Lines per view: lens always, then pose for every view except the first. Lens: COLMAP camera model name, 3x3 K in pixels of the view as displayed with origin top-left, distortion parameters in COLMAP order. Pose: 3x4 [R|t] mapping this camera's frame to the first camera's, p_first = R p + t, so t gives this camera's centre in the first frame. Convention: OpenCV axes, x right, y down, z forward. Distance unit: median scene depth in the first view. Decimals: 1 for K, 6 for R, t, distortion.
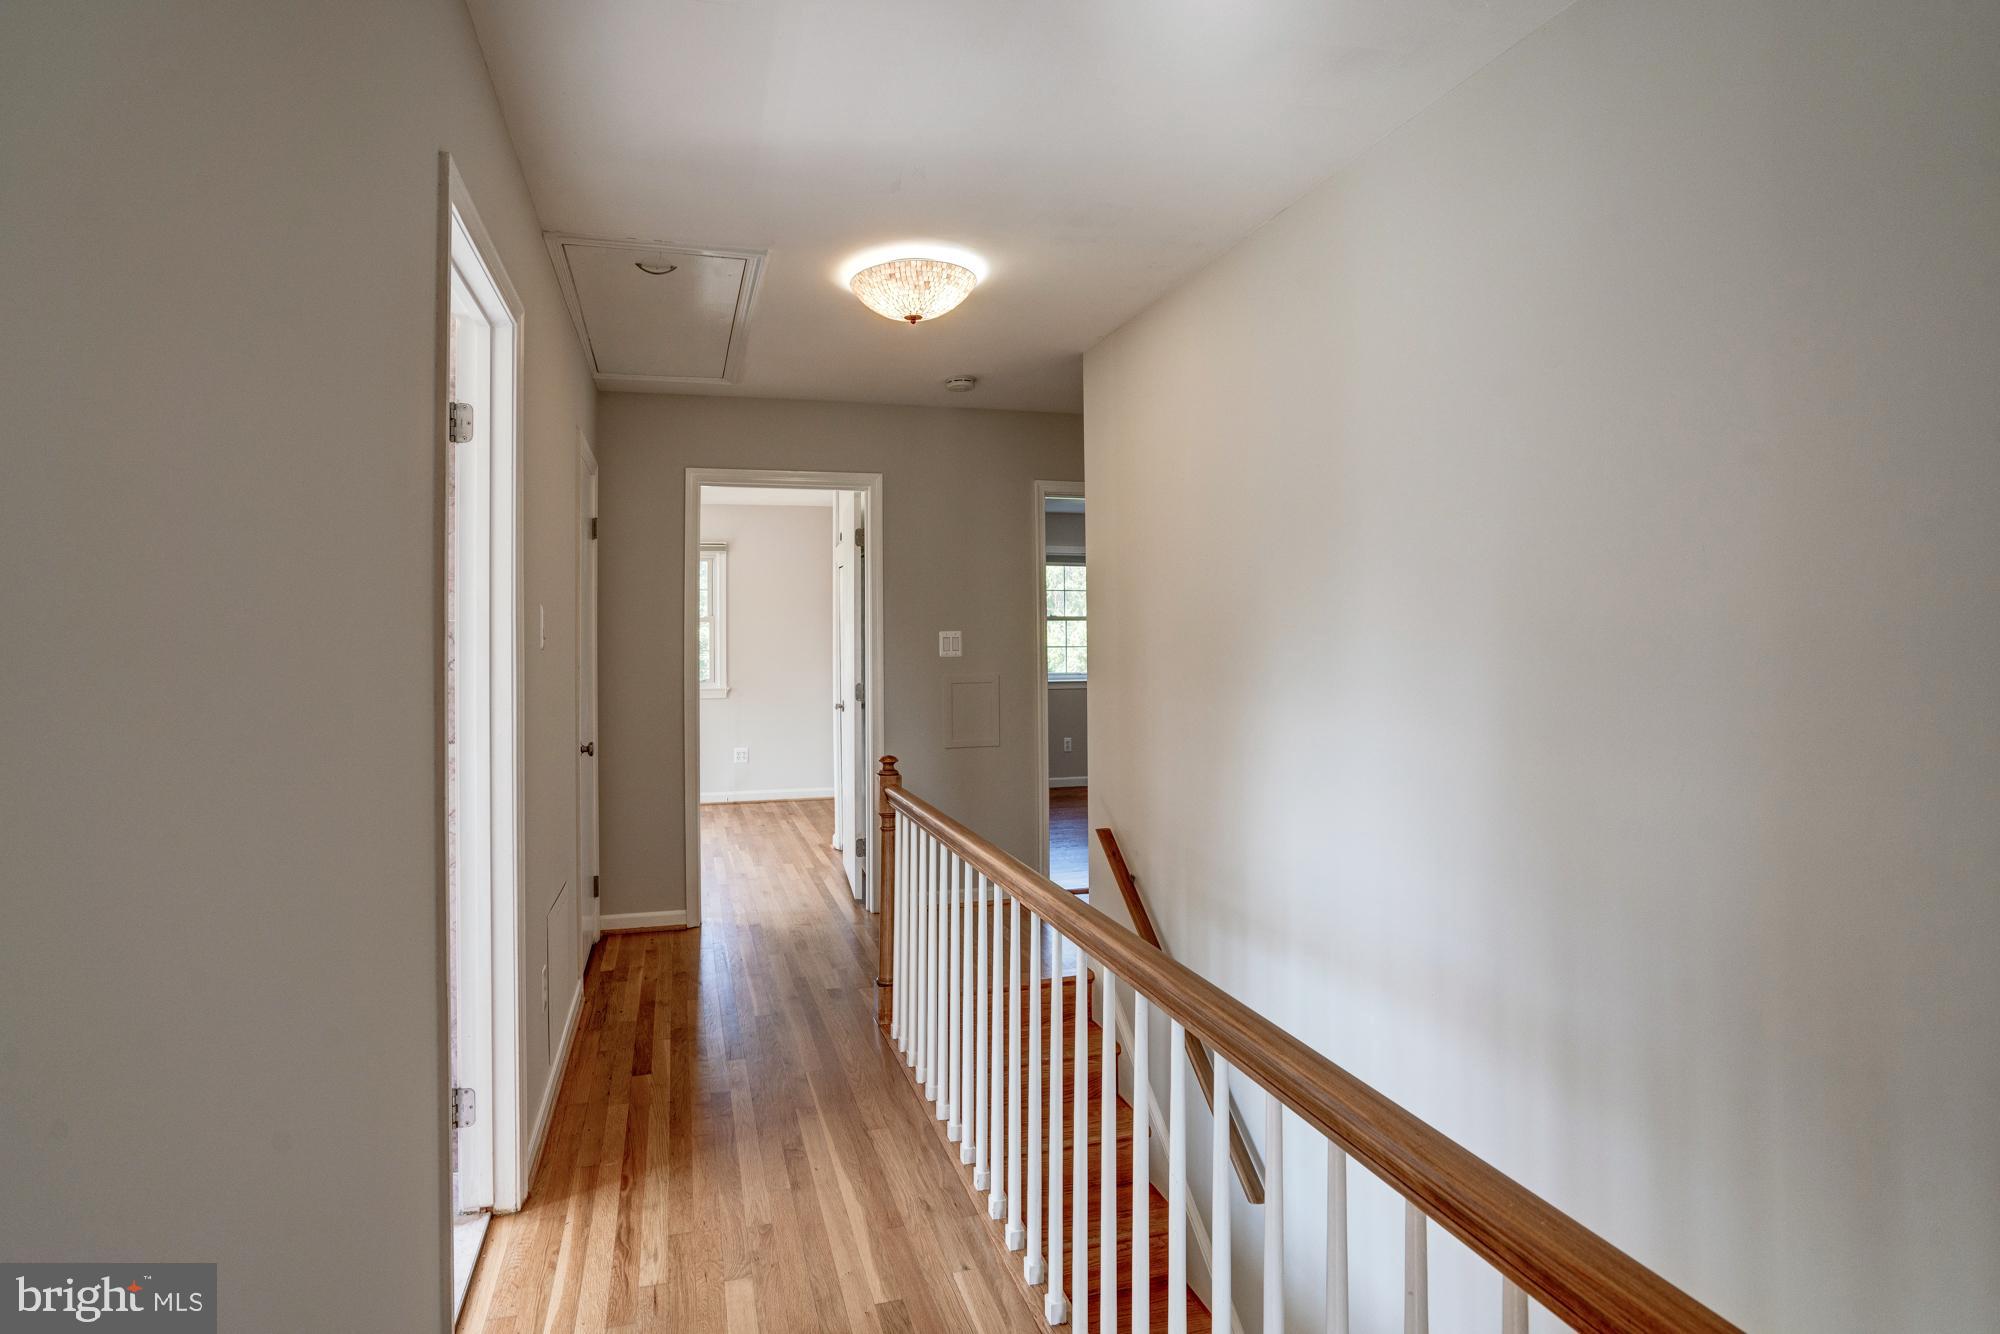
lens RADIAL K [[908.3, 0, 985.1], [0, 908.3, 686.8], [0, 0, 1]] dist [-0.048032, 0.028636]
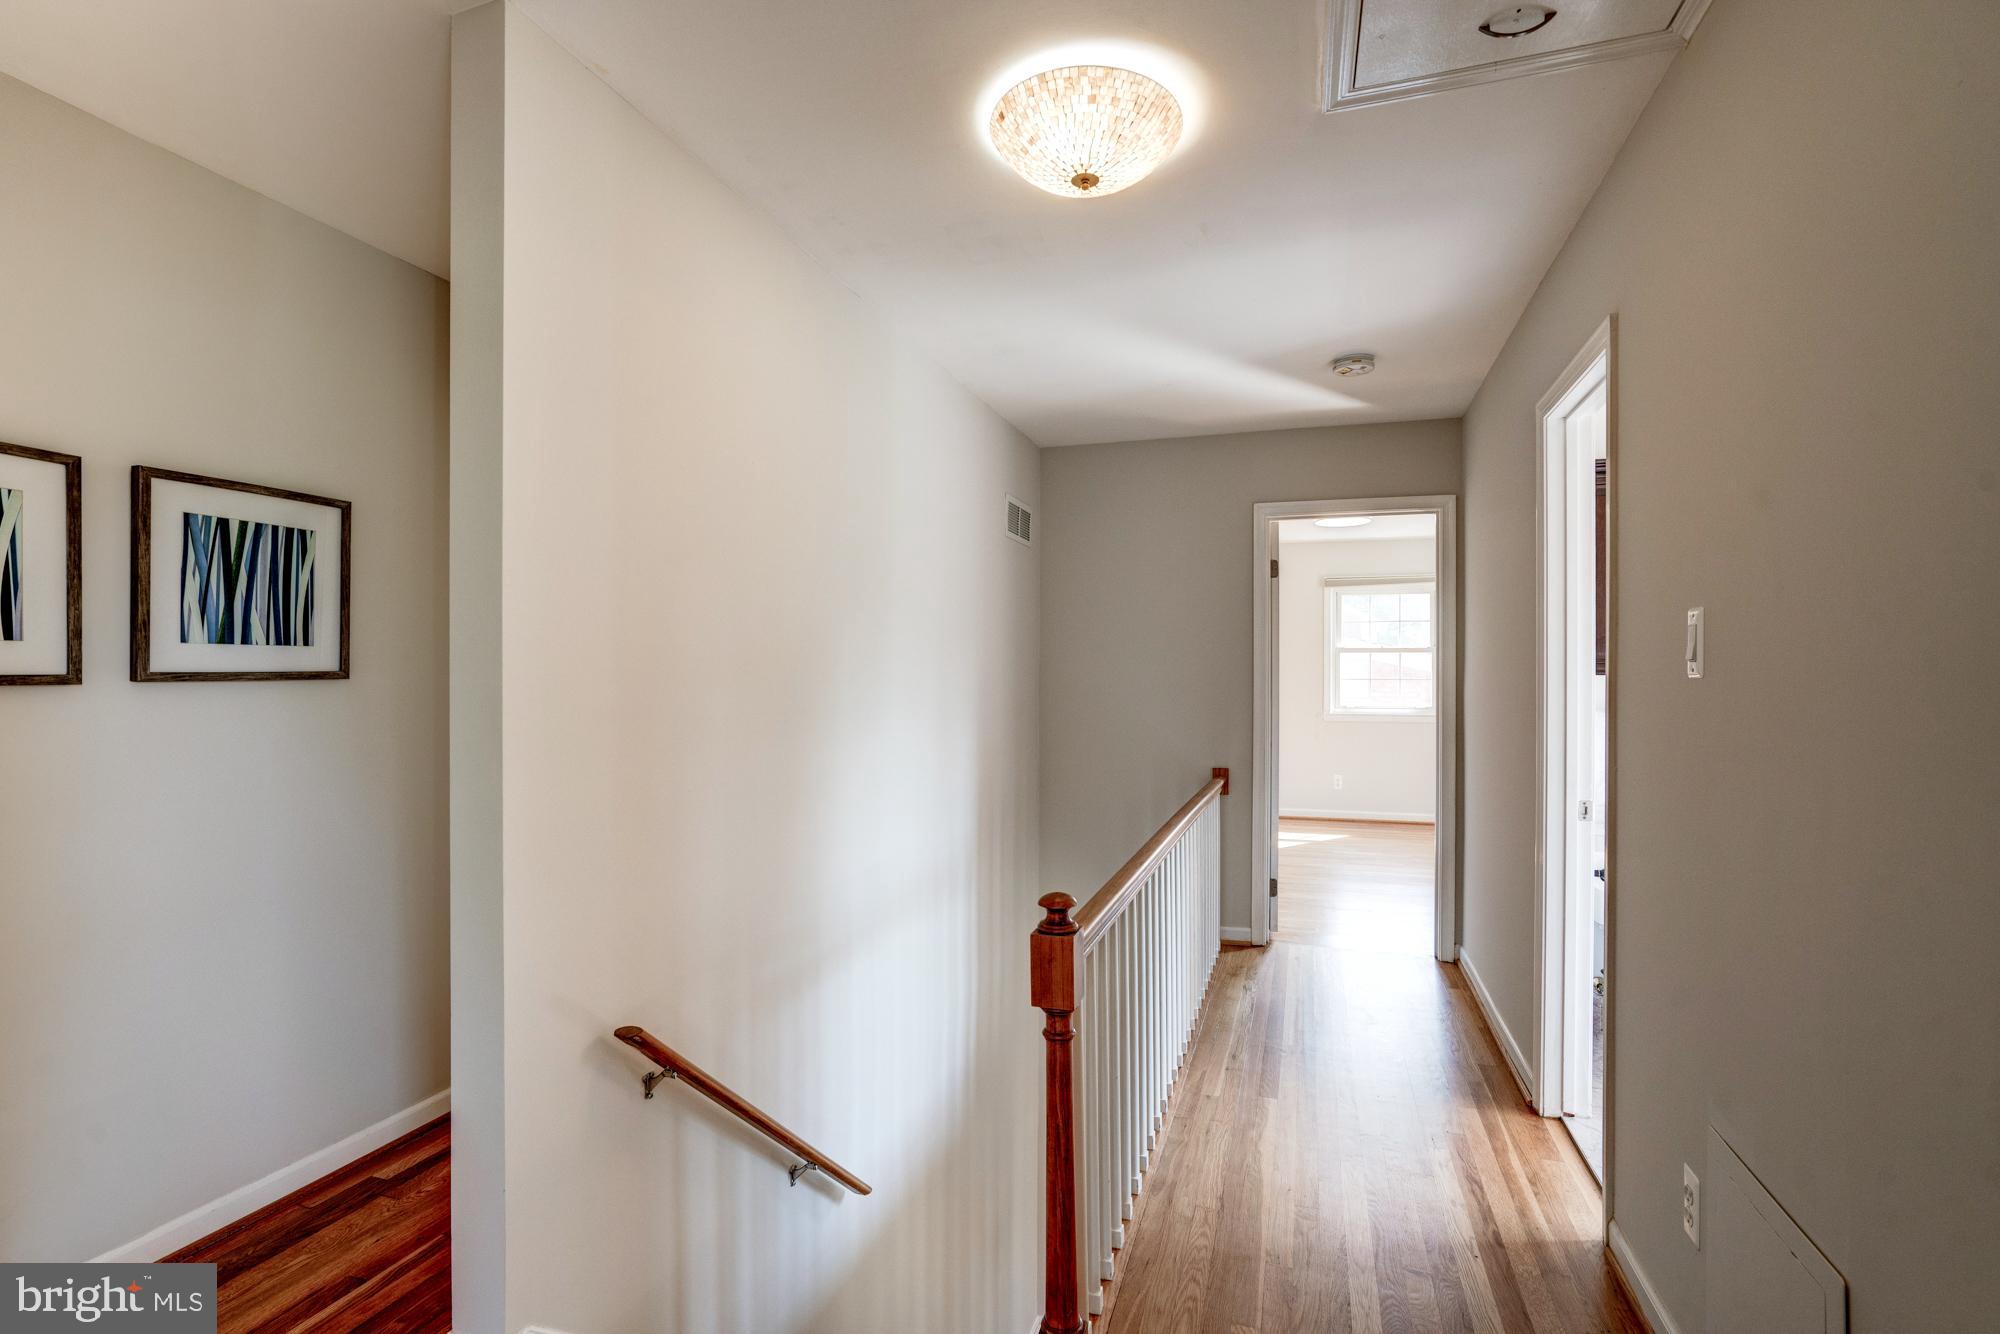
lens RADIAL K [[908.3, 0, 985.1], [0, 908.3, 686.8], [0, 0, 1]] dist [-0.048032, 0.028636]
pose [[-0.788669, 0.000582, 0.614818, -0.559391], [0.019764, 0.999507, 0.024405, -0.055907], [-0.614501, 0.031399, -0.788291, 2.069787]]
